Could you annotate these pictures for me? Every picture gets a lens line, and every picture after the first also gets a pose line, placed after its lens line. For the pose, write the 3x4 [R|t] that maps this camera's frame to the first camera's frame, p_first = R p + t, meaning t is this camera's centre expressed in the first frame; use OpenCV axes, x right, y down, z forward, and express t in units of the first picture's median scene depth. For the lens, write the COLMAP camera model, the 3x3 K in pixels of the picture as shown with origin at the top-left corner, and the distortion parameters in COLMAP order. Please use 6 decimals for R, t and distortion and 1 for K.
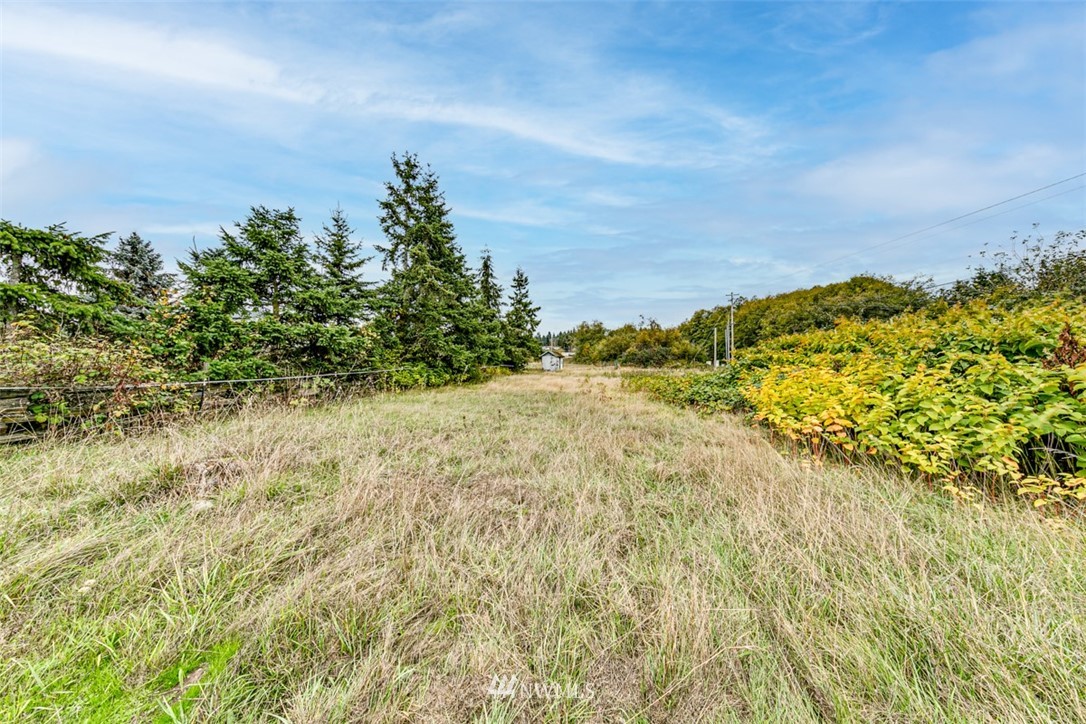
lens RADIAL K [[341.4, 0, 549.0], [0, 341.4, 351.6], [0, 0, 1]] dist [-0.001331, -0.000066]
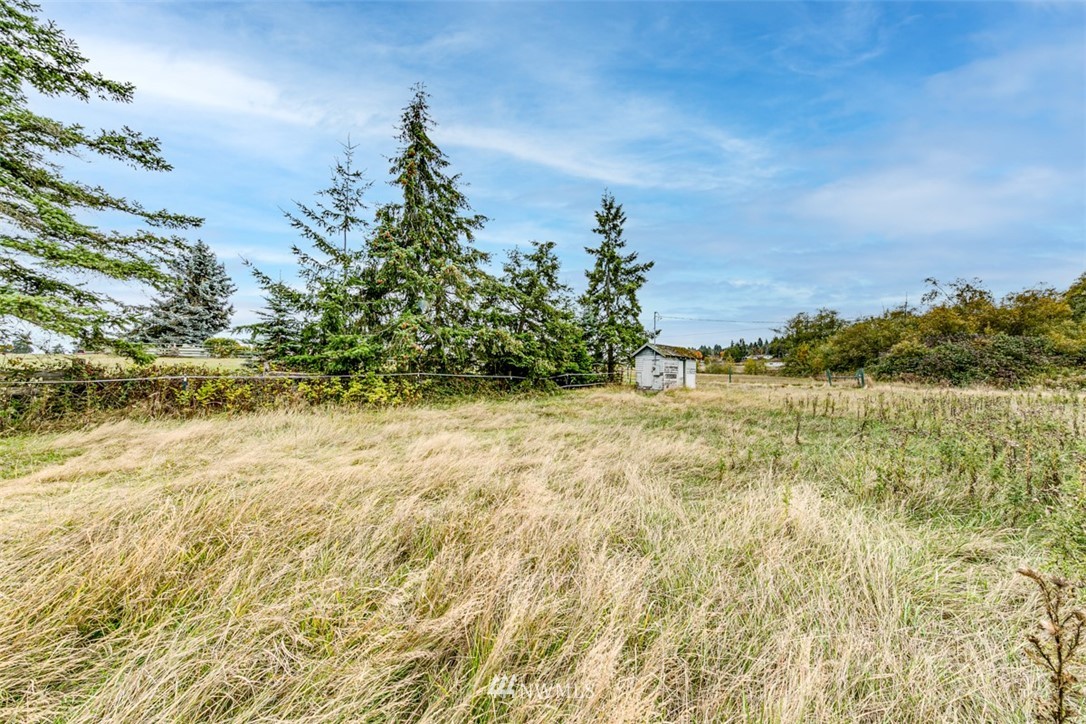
lens RADIAL K [[341.4, 0, 549.0], [0, 341.4, 351.6], [0, 0, 1]] dist [-0.001331, -0.000066]
pose [[0.844602, -0.032080, -0.534433, 0.227133], [0.012274, 0.999101, -0.040574, 0.044326], [0.535254, 0.027710, 0.844237, 0.998516]]
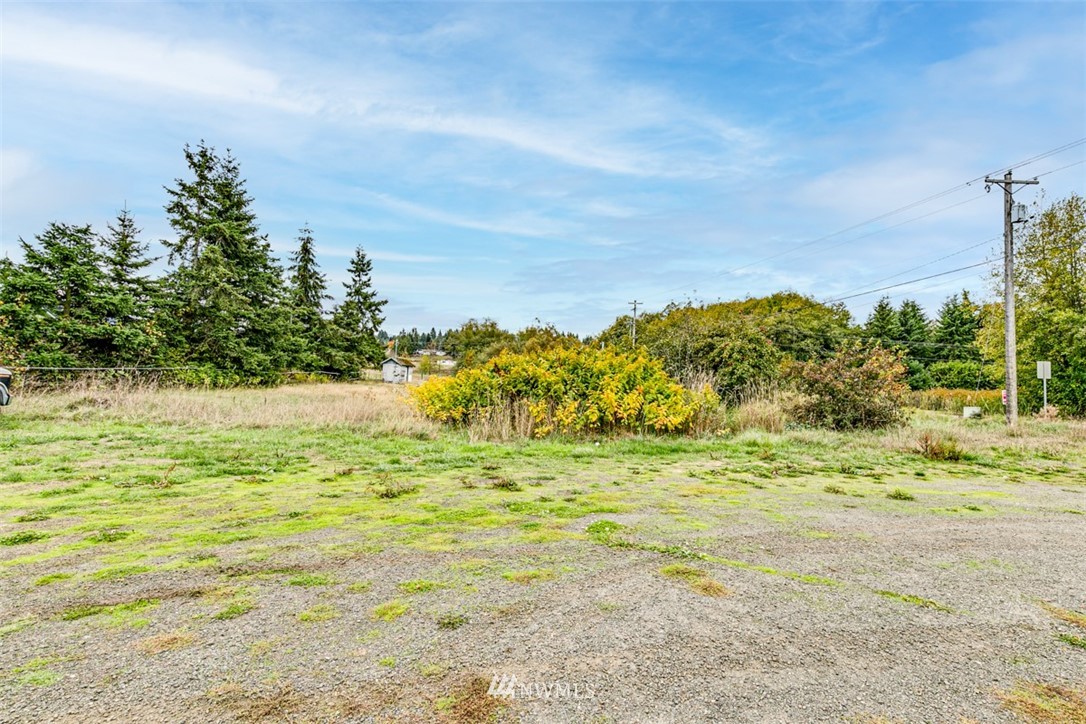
lens RADIAL K [[513.4, 0, 556.4], [0, 513.4, 372.7], [0, 0, 1]] dist [-0.001060, -0.000418]
pose [[0.972003, 0.052311, 0.229073, 0.182382], [-0.057408, 0.998228, 0.015642, -0.013662], [-0.227849, -0.028355, 0.973284, -0.465439]]
